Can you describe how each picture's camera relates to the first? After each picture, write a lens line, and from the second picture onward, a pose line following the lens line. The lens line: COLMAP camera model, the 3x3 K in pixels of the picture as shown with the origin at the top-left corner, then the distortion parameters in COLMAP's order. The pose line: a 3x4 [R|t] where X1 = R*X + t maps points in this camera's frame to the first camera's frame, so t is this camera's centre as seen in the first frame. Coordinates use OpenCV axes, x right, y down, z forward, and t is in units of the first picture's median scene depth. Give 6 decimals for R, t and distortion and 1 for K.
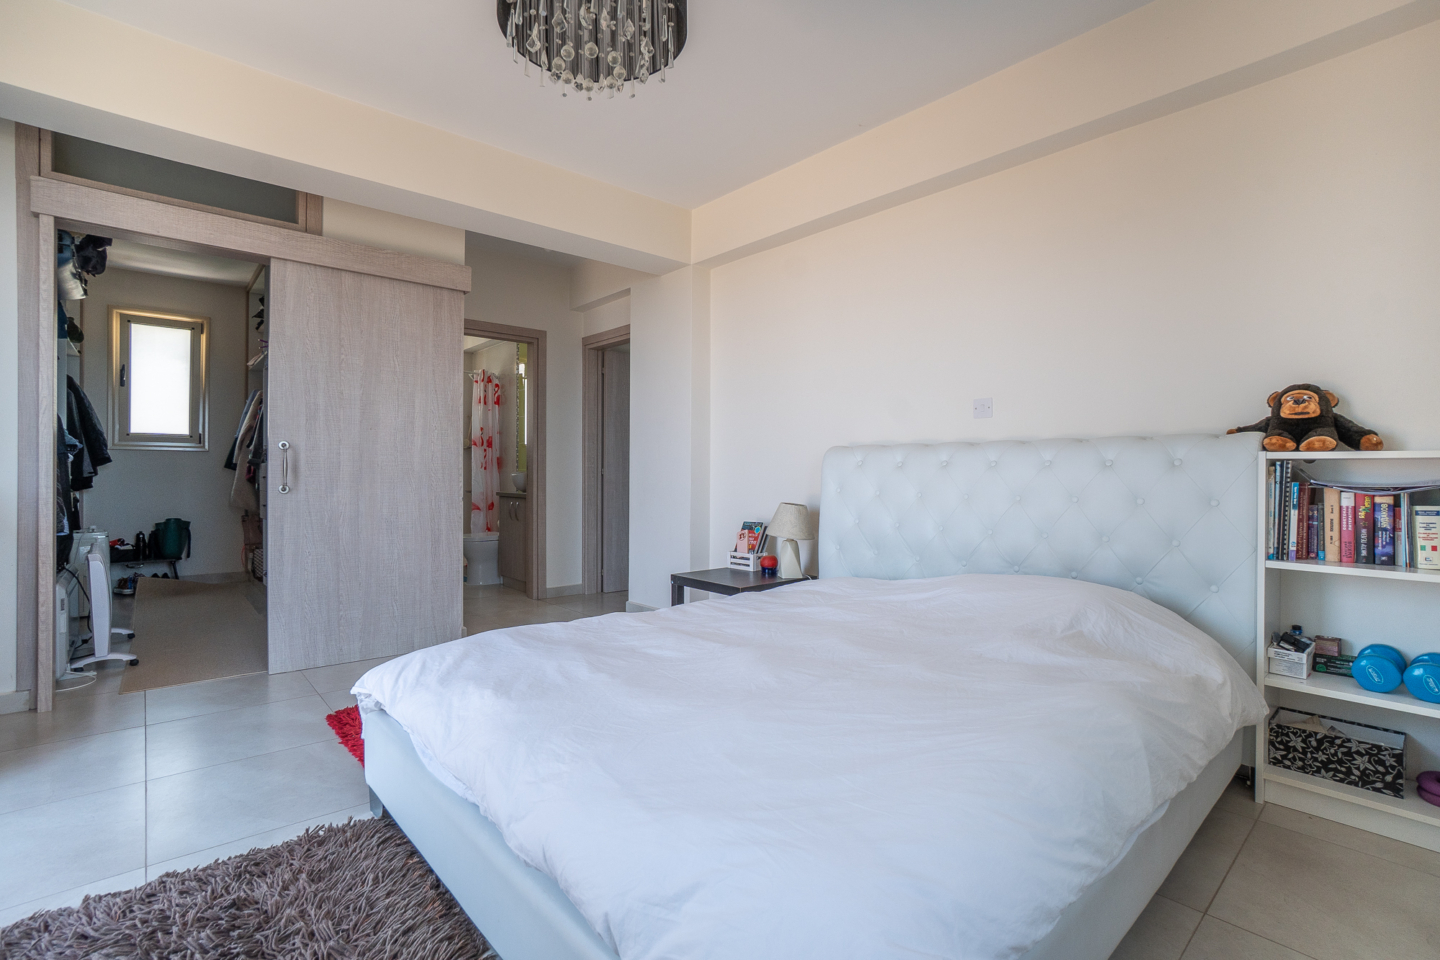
lens RADIAL K [[664.1, 0, 711.1], [0, 664.1, 475.1], [0, 0, 1]] dist [-0.063263, 0.025107]
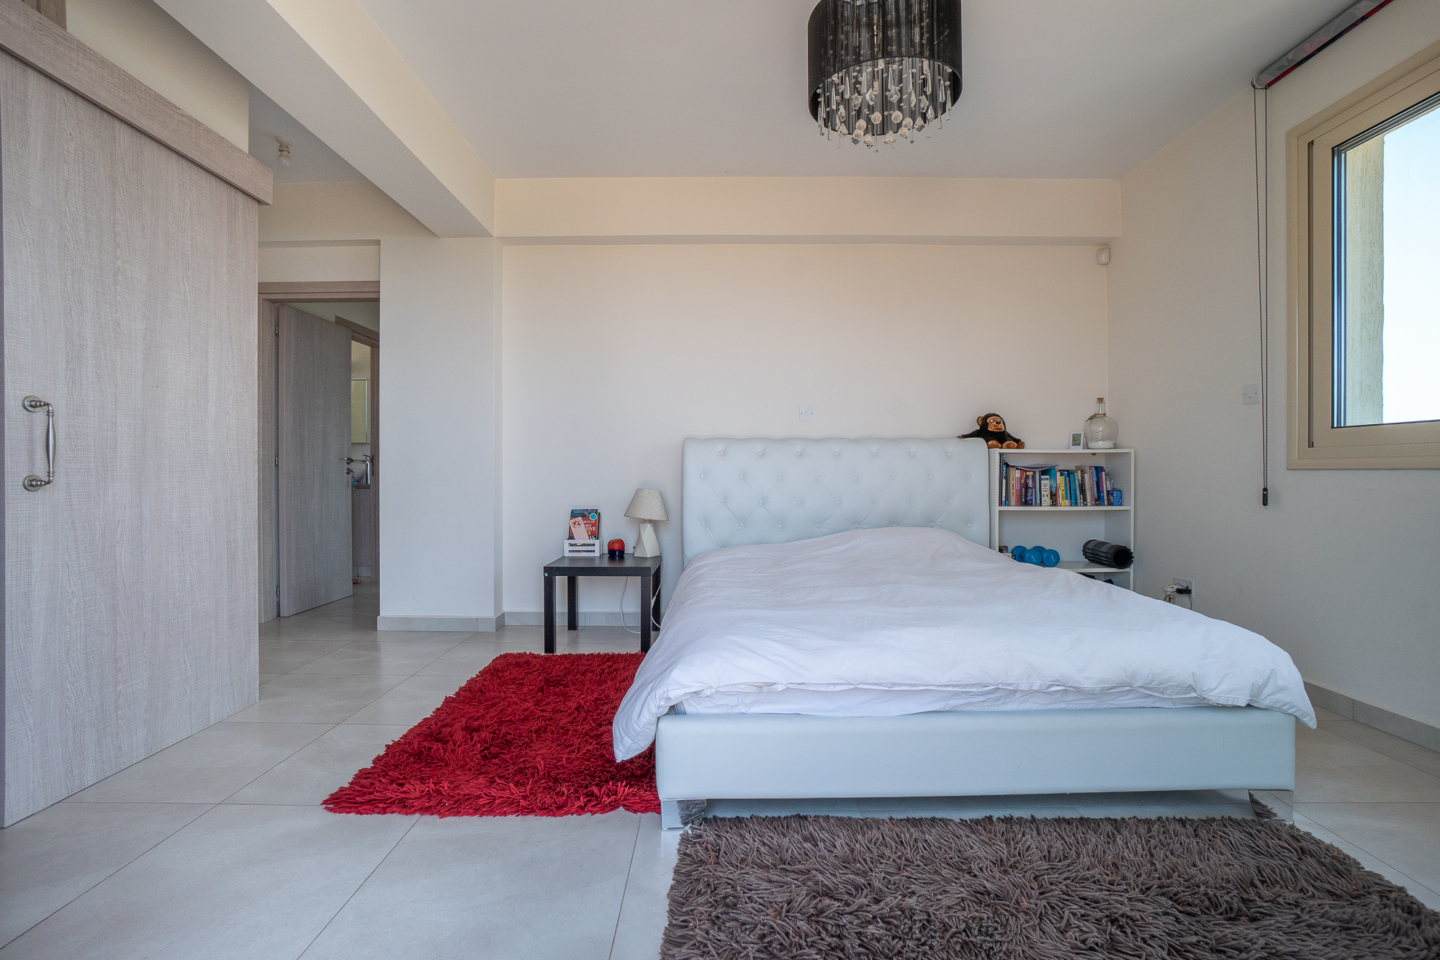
lens RADIAL K [[670.8, 0, 716.9], [0, 670.8, 476.7], [0, 0, 1]] dist [-0.060571, 0.025095]
pose [[0.663474, -0.010456, 0.748126, -0.660513], [0.004741, 0.999941, 0.009771, 0.013298], [-0.748184, -0.002936, 0.663485, 0.189191]]
